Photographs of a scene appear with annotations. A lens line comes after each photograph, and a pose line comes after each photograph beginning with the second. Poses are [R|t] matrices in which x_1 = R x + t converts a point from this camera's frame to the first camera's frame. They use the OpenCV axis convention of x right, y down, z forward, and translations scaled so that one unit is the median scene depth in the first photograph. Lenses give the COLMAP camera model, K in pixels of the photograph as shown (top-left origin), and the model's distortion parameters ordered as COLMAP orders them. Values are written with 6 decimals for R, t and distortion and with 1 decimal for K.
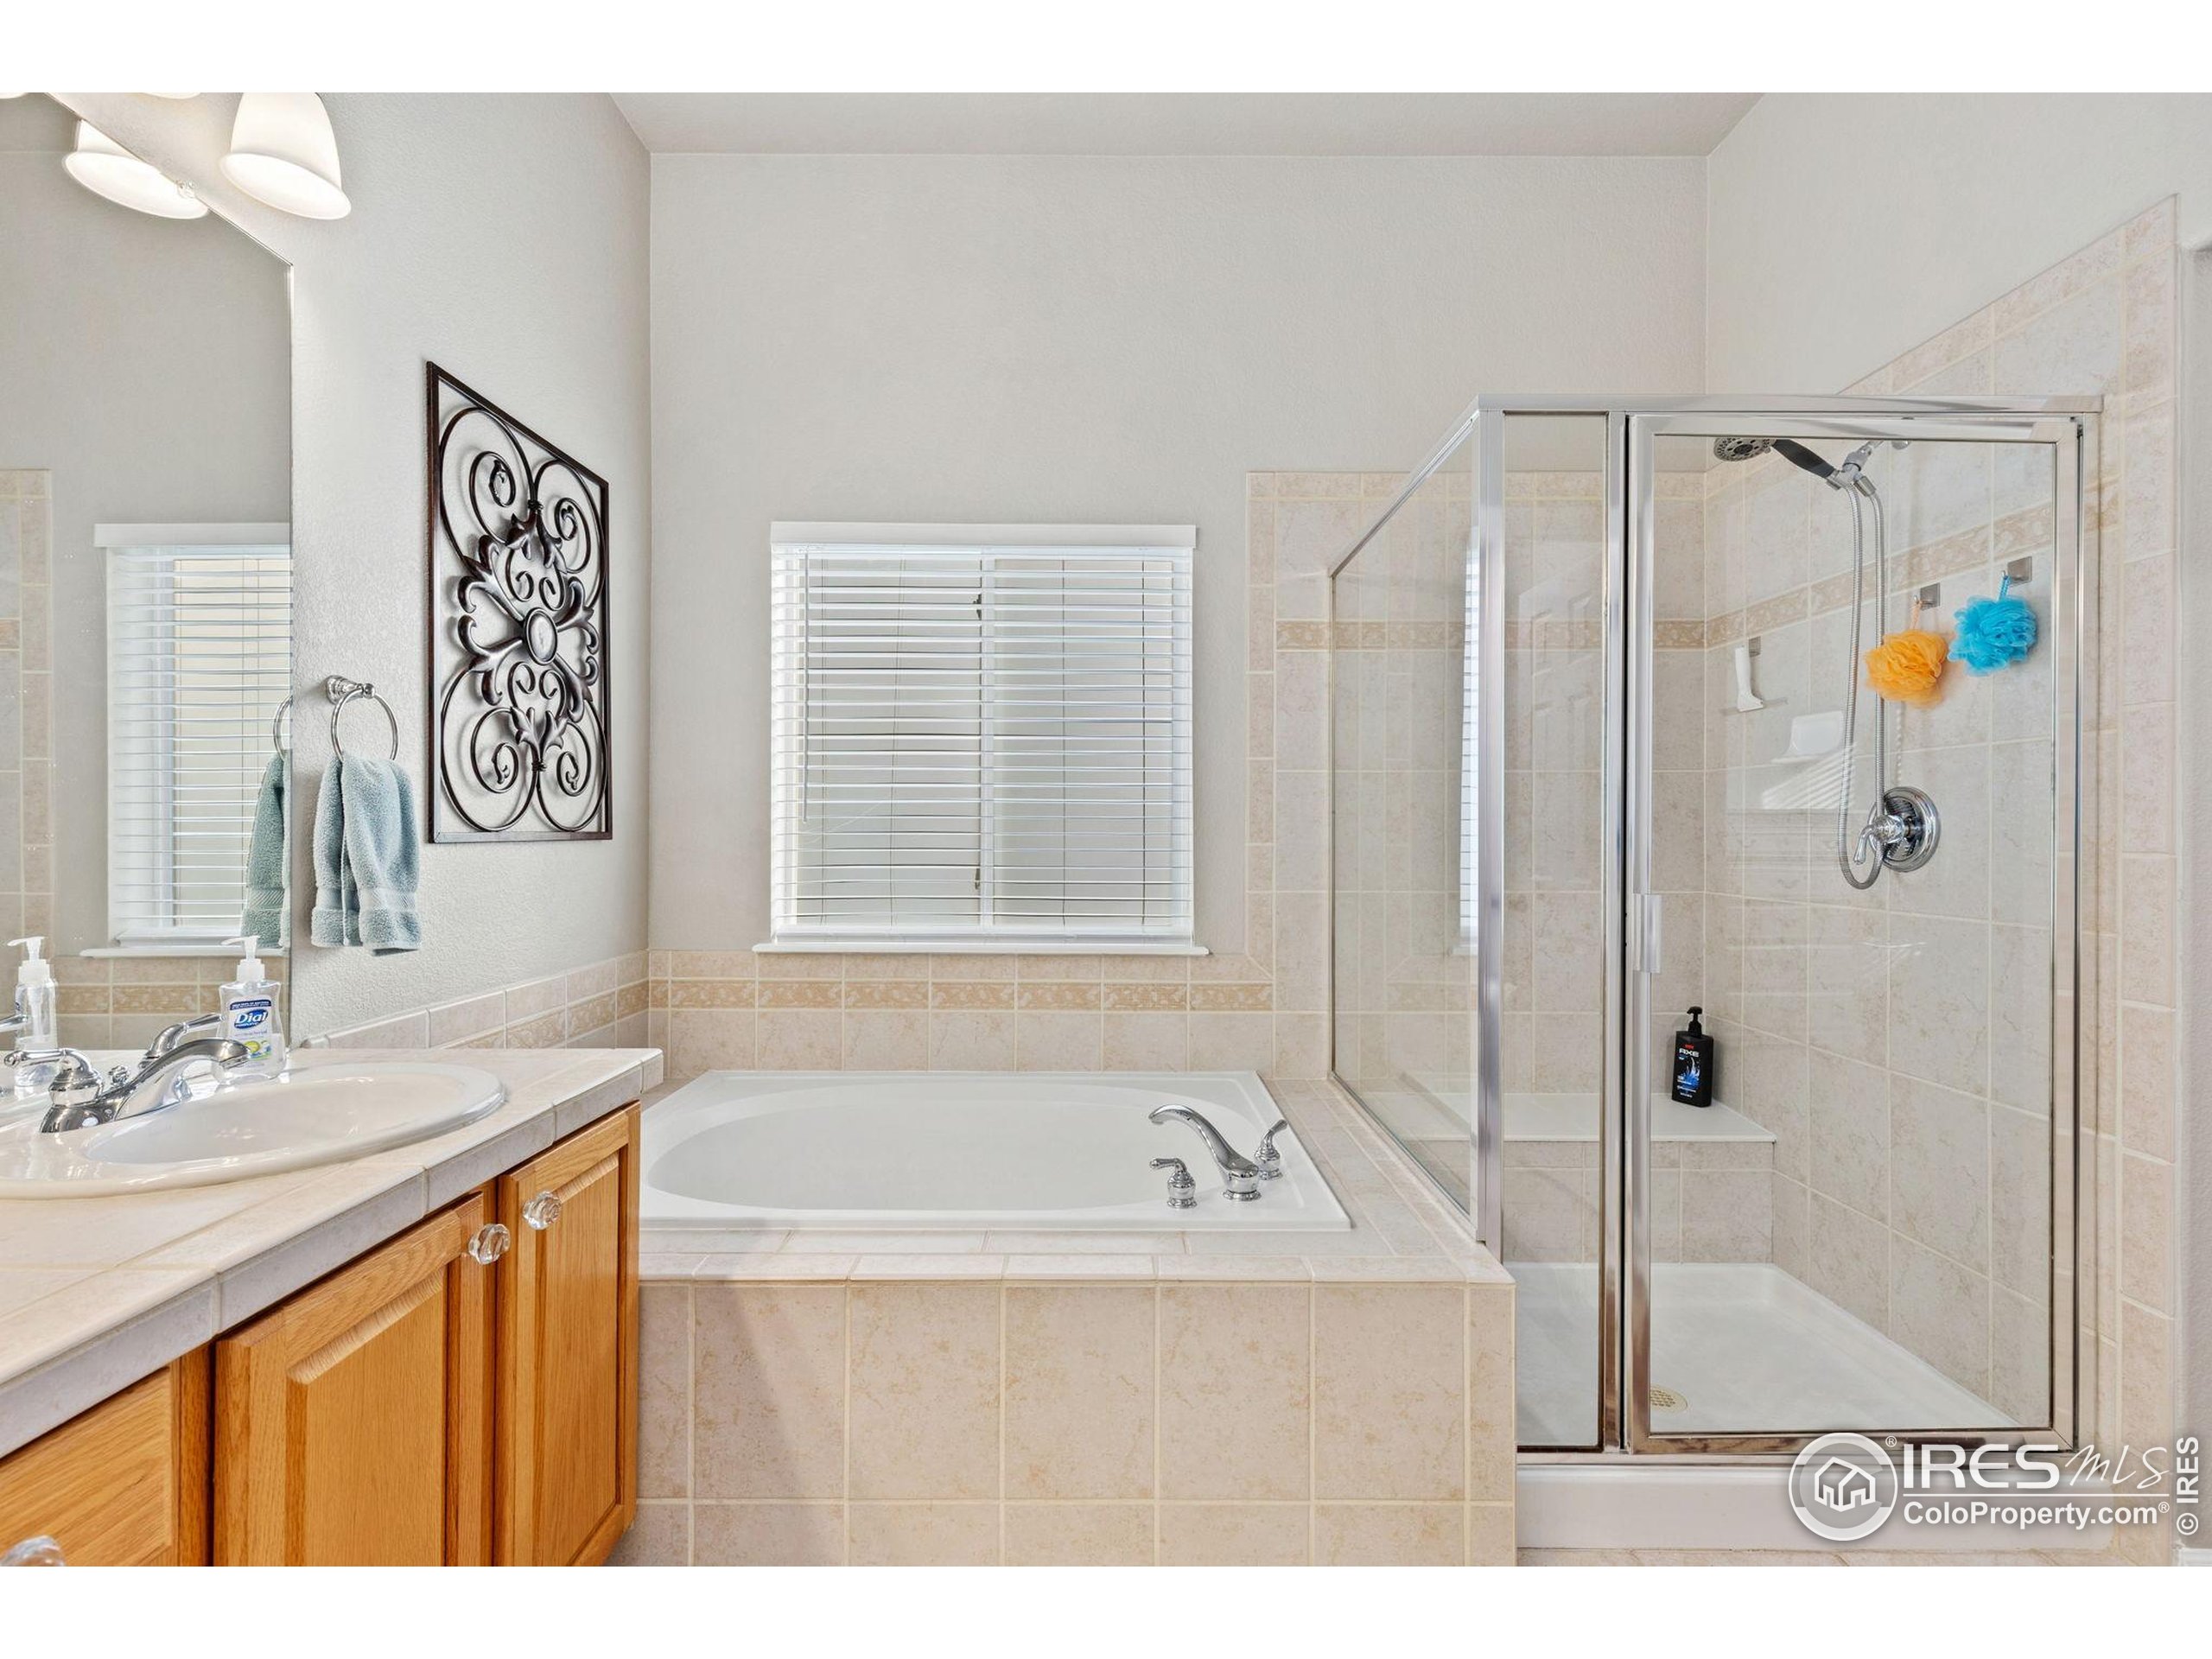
lens RADIAL K [[1004.2, 0, 1105.6], [0, 1004.2, 829.6], [0, 0, 1]] dist [0.004792, -0.000608]
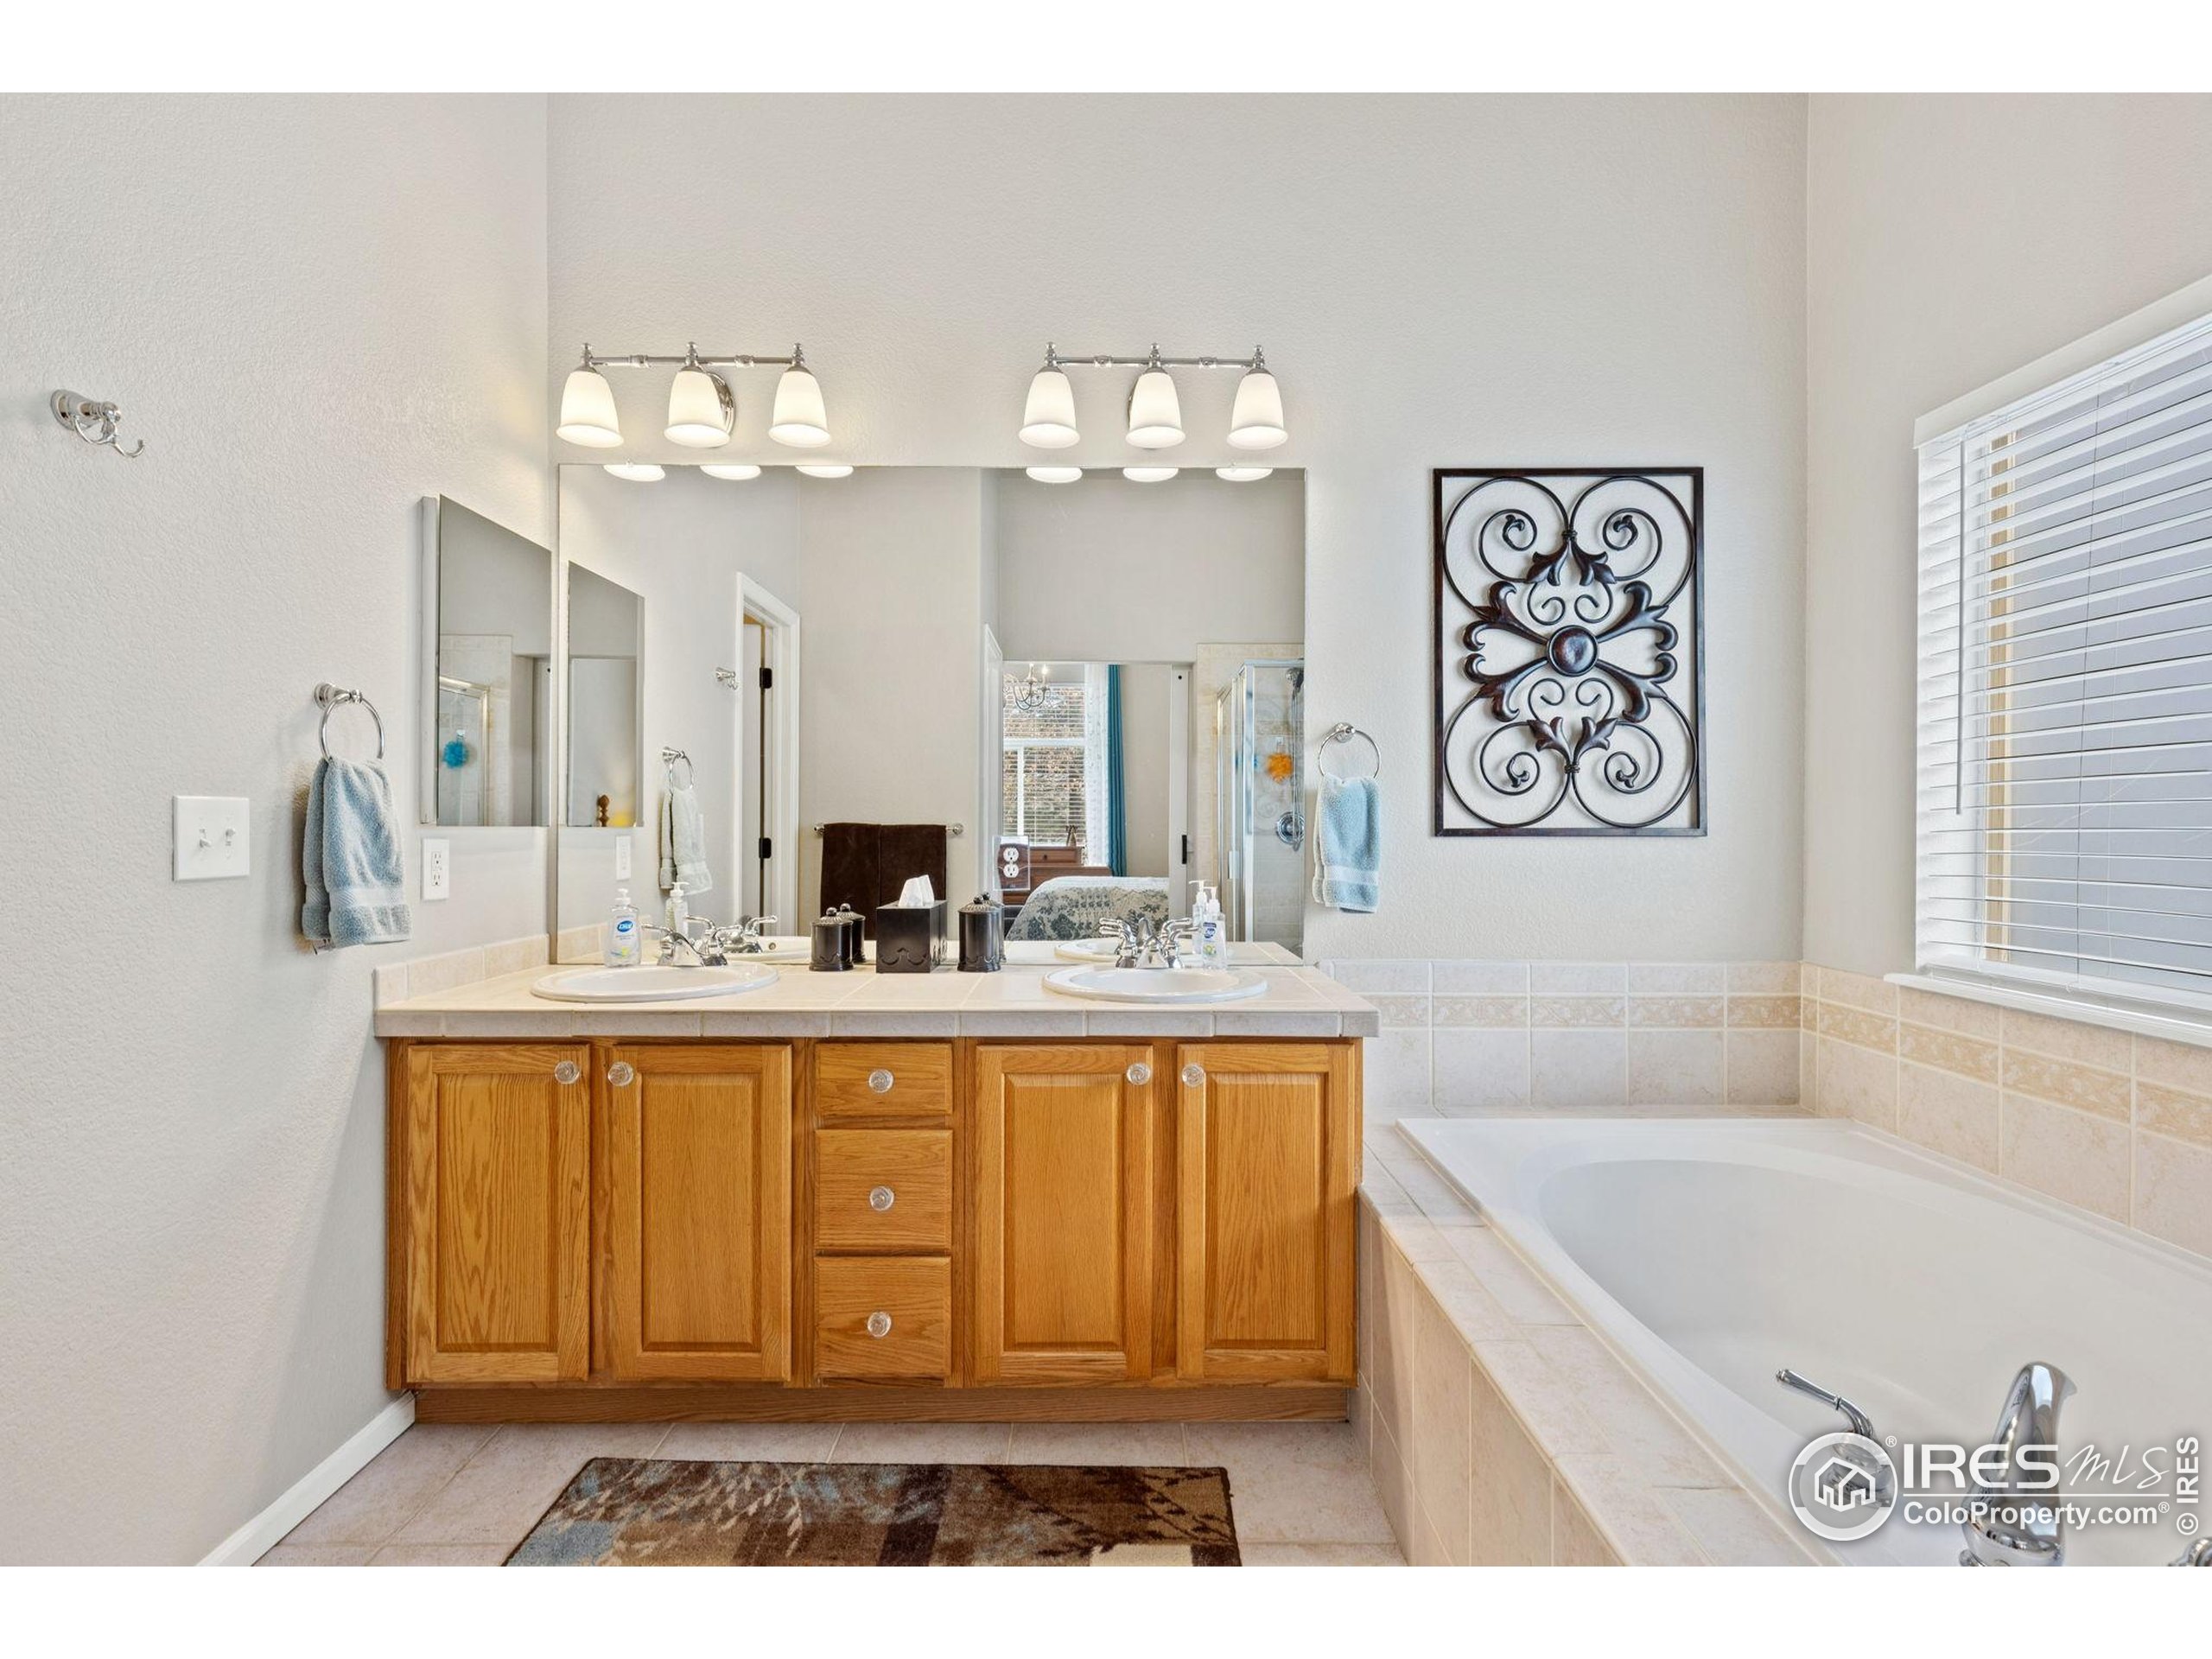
lens RADIAL K [[1004.2, 0, 1102.4], [0, 1004.2, 826.3], [0, 0, 1]] dist [0.004792, -0.000608]
pose [[-0.006637, -0.001311, -0.999977, 0.548116], [-0.000742, 0.999999, -0.001307, 0.002213], [0.999978, 0.000733, -0.006638, 0.495295]]
